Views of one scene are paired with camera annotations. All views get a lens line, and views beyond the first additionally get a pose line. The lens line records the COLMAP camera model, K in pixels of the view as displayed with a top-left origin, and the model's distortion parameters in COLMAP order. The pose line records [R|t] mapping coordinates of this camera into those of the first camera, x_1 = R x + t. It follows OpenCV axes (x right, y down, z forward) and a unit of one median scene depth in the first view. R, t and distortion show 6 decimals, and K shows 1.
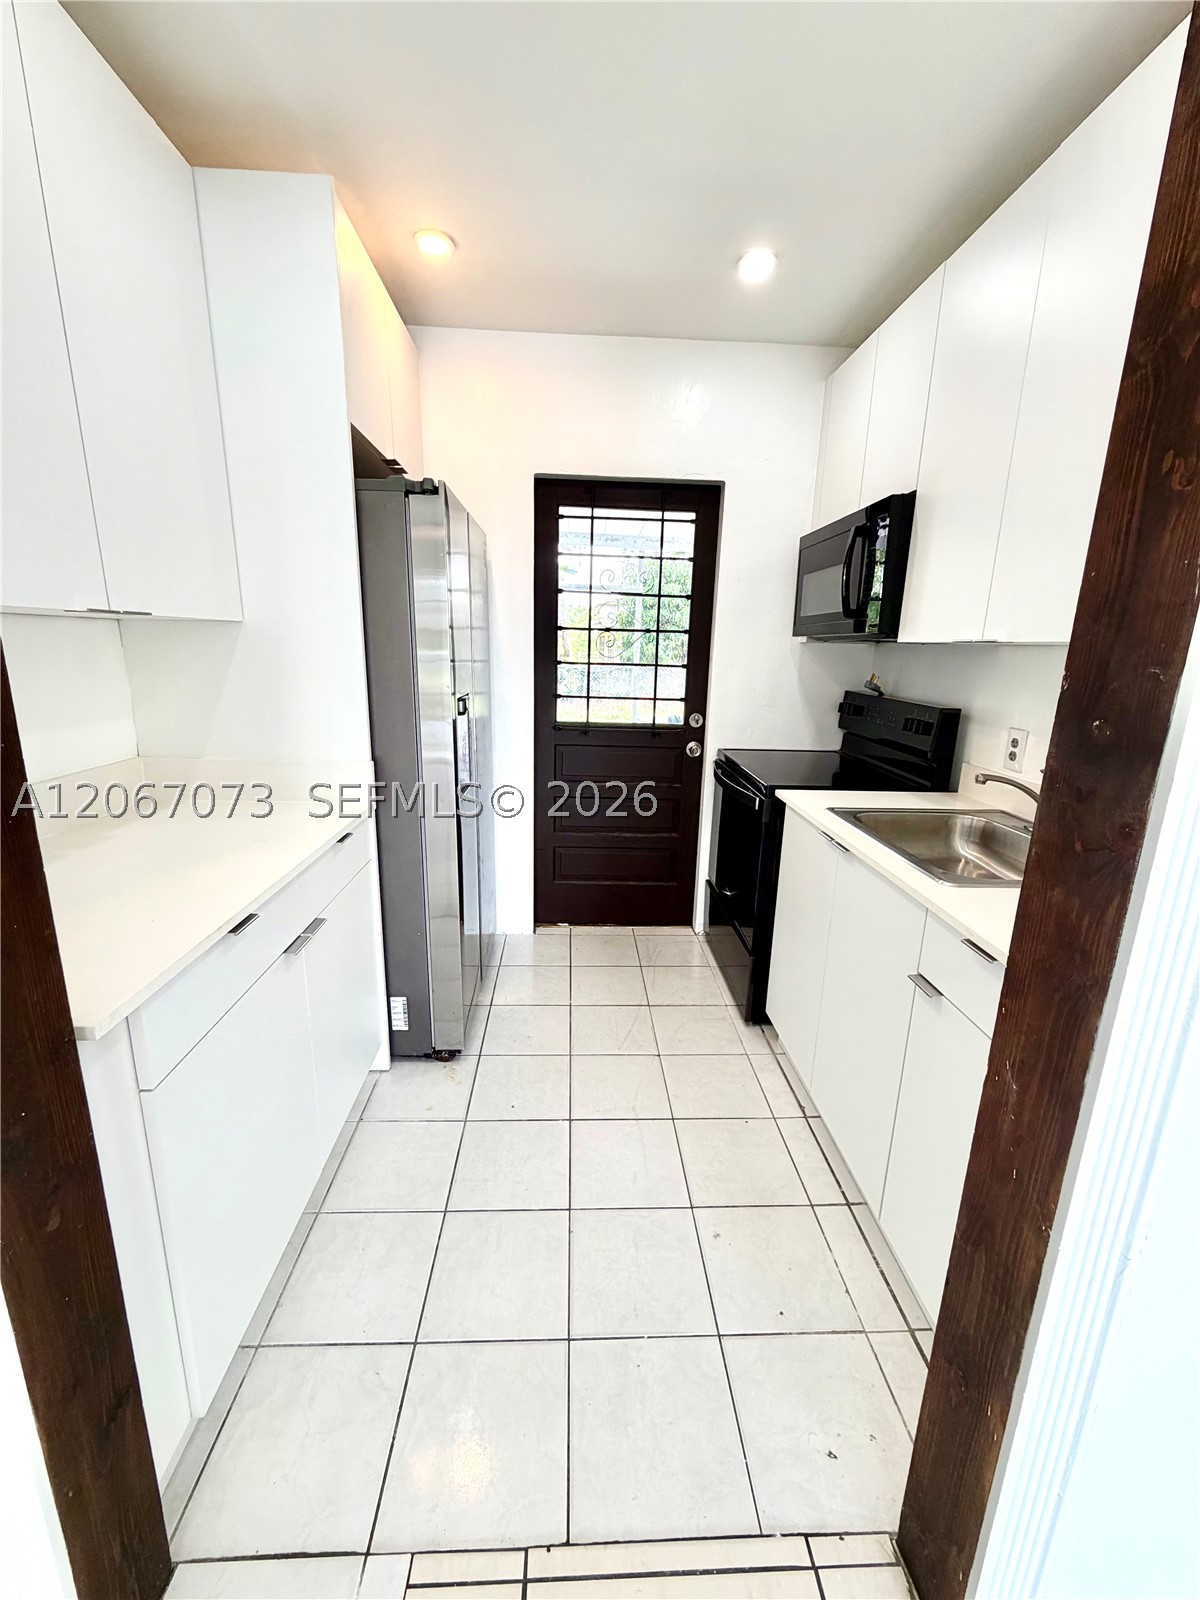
lens RADIAL K [[638.4, 0, 599.7], [0, 638.4, 795.6], [0, 0, 1]] dist [0.000474, -0.000363]
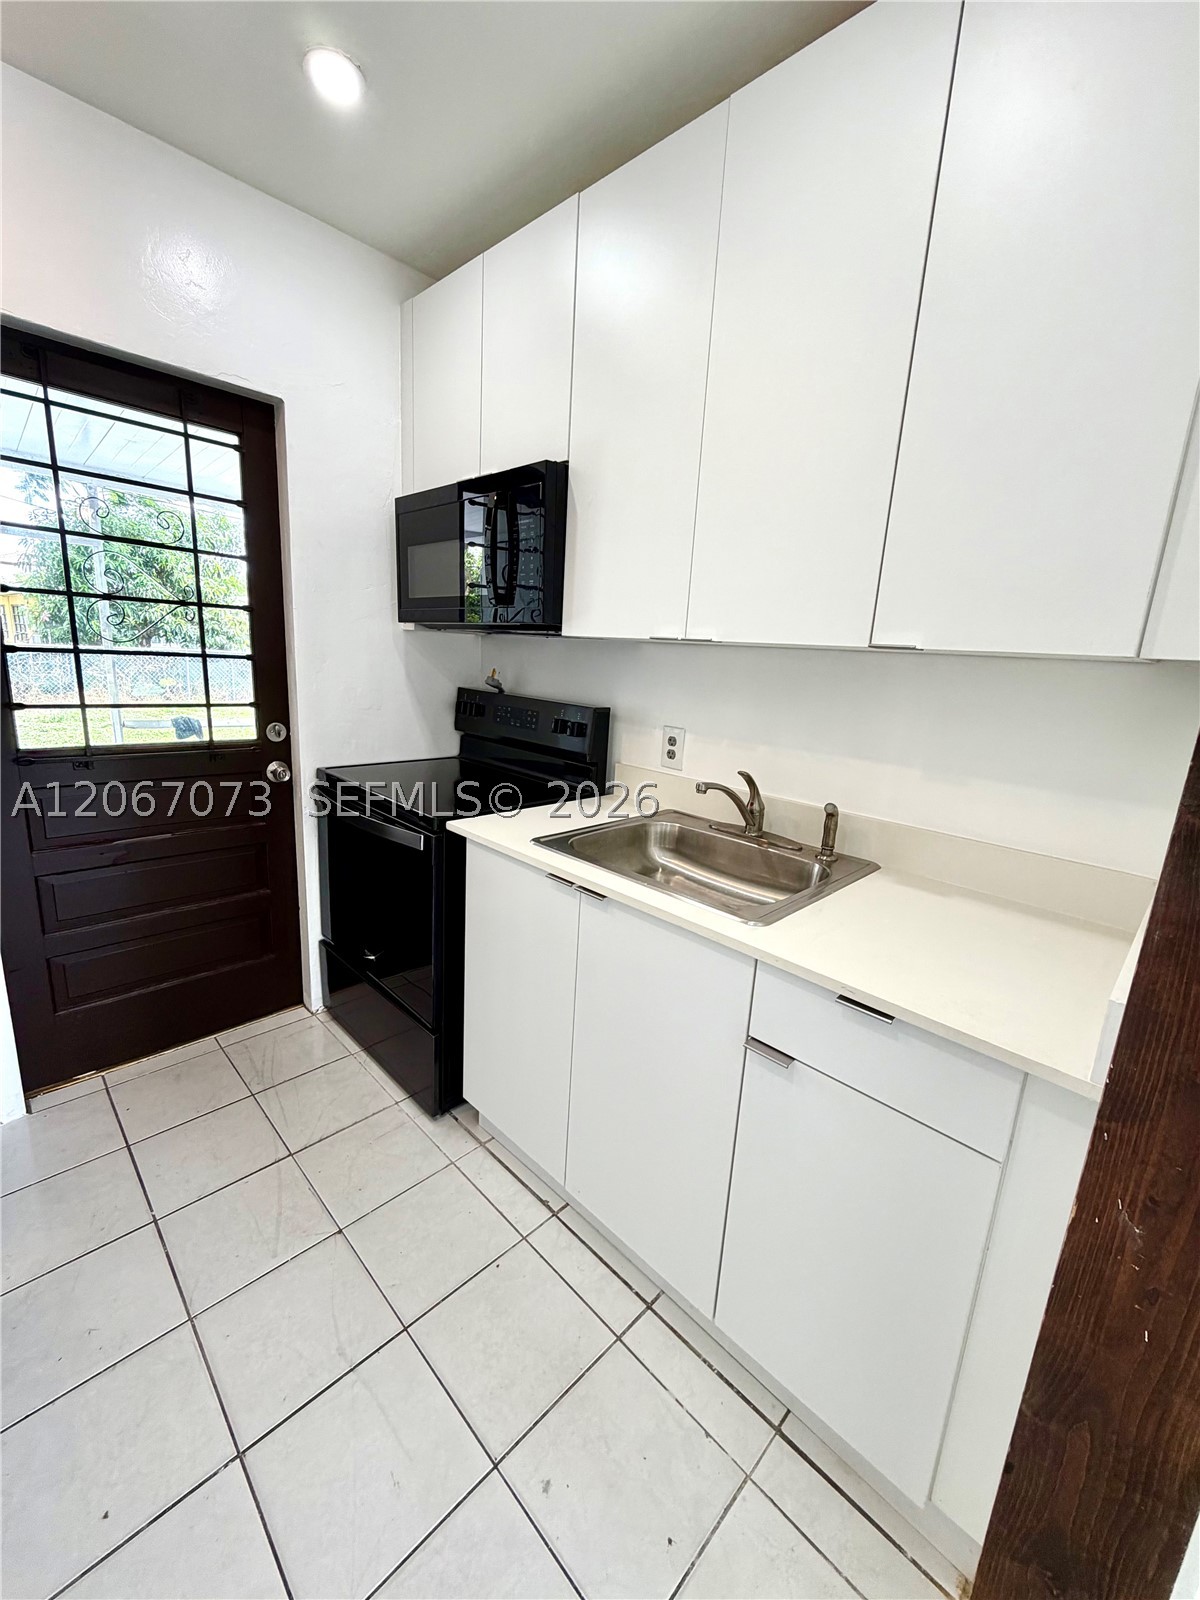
lens RADIAL K [[638.4, 0, 599.7], [0, 638.4, 795.6], [0, 0, 1]] dist [0.000474, -0.000363]
pose [[0.735264, -0.133291, 0.664545, -0.087367], [0.119547, 0.990604, 0.066422, -0.062289], [-0.667154, 0.030607, 0.744290, 0.266933]]
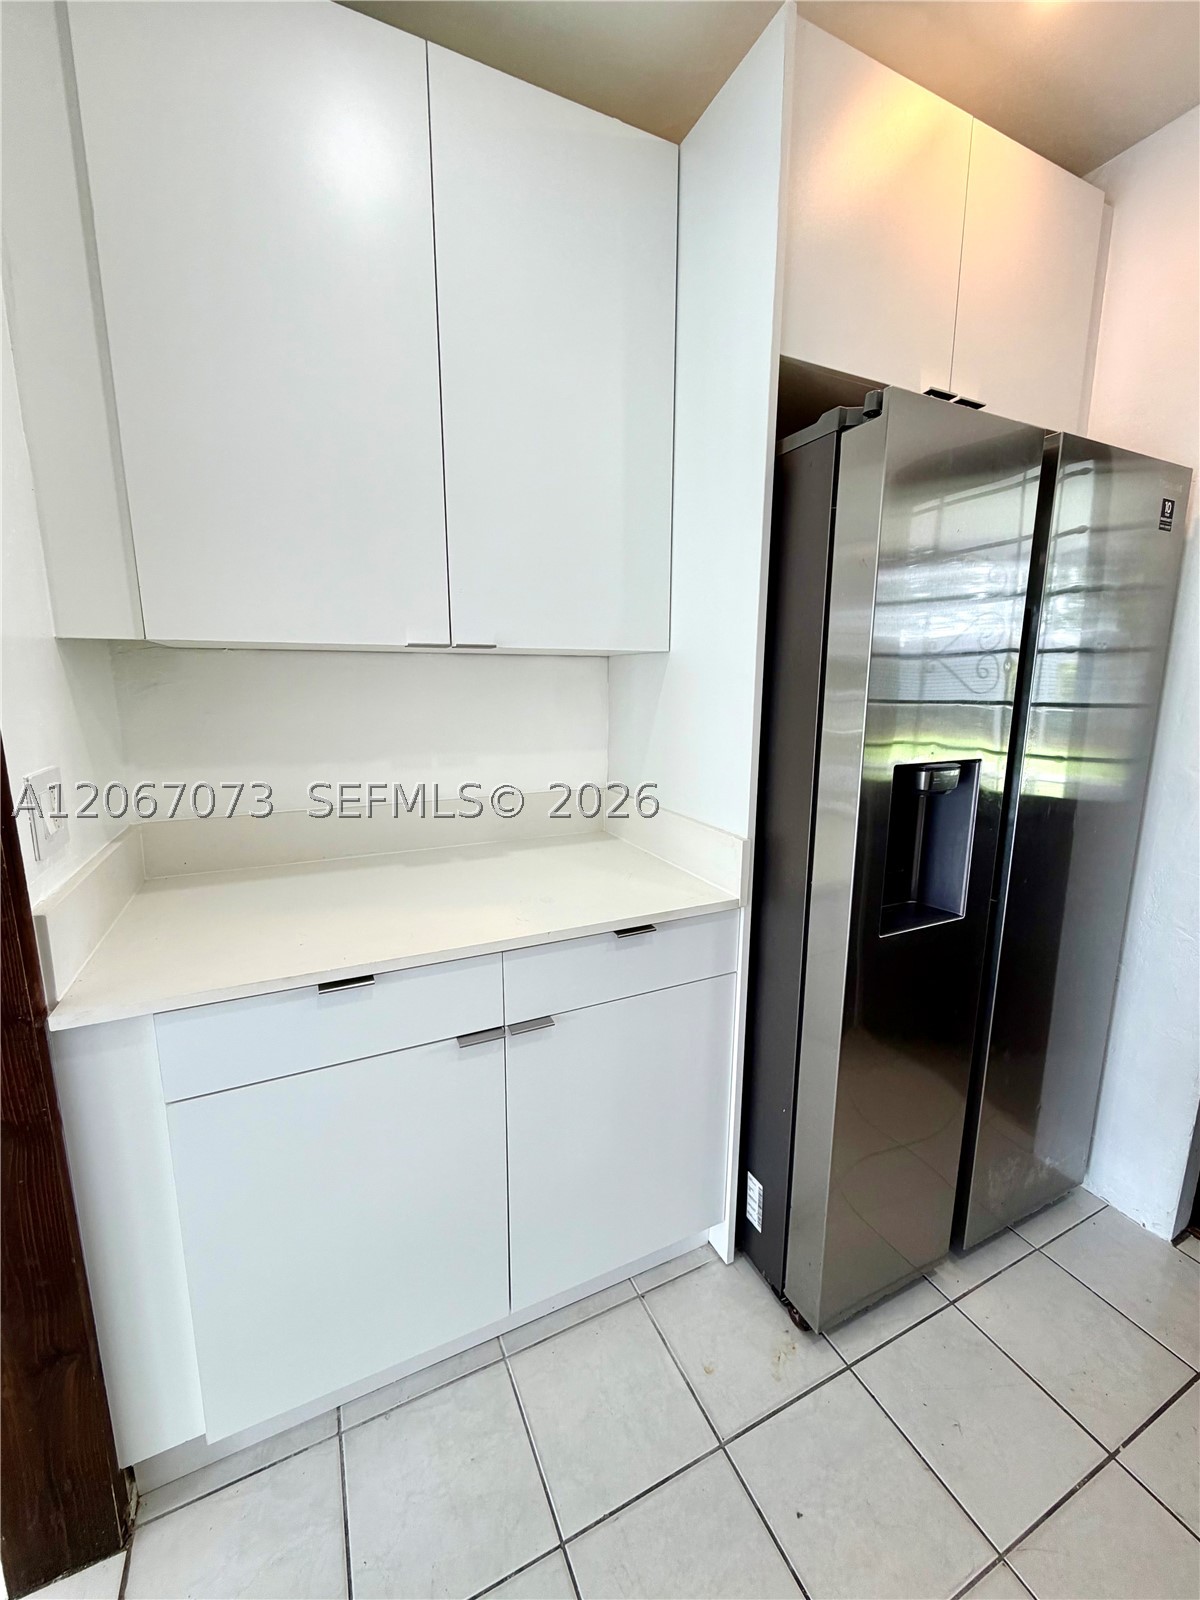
lens RADIAL K [[638.4, 0, 599.7], [0, 638.4, 795.6], [0, 0, 1]] dist [0.000474, -0.000363]
pose [[0.394203, 0.142643, -0.907886, 0.163480], [-0.207741, 0.976142, 0.063166, -0.085643], [0.895236, 0.163705, 0.414430, 0.425865]]
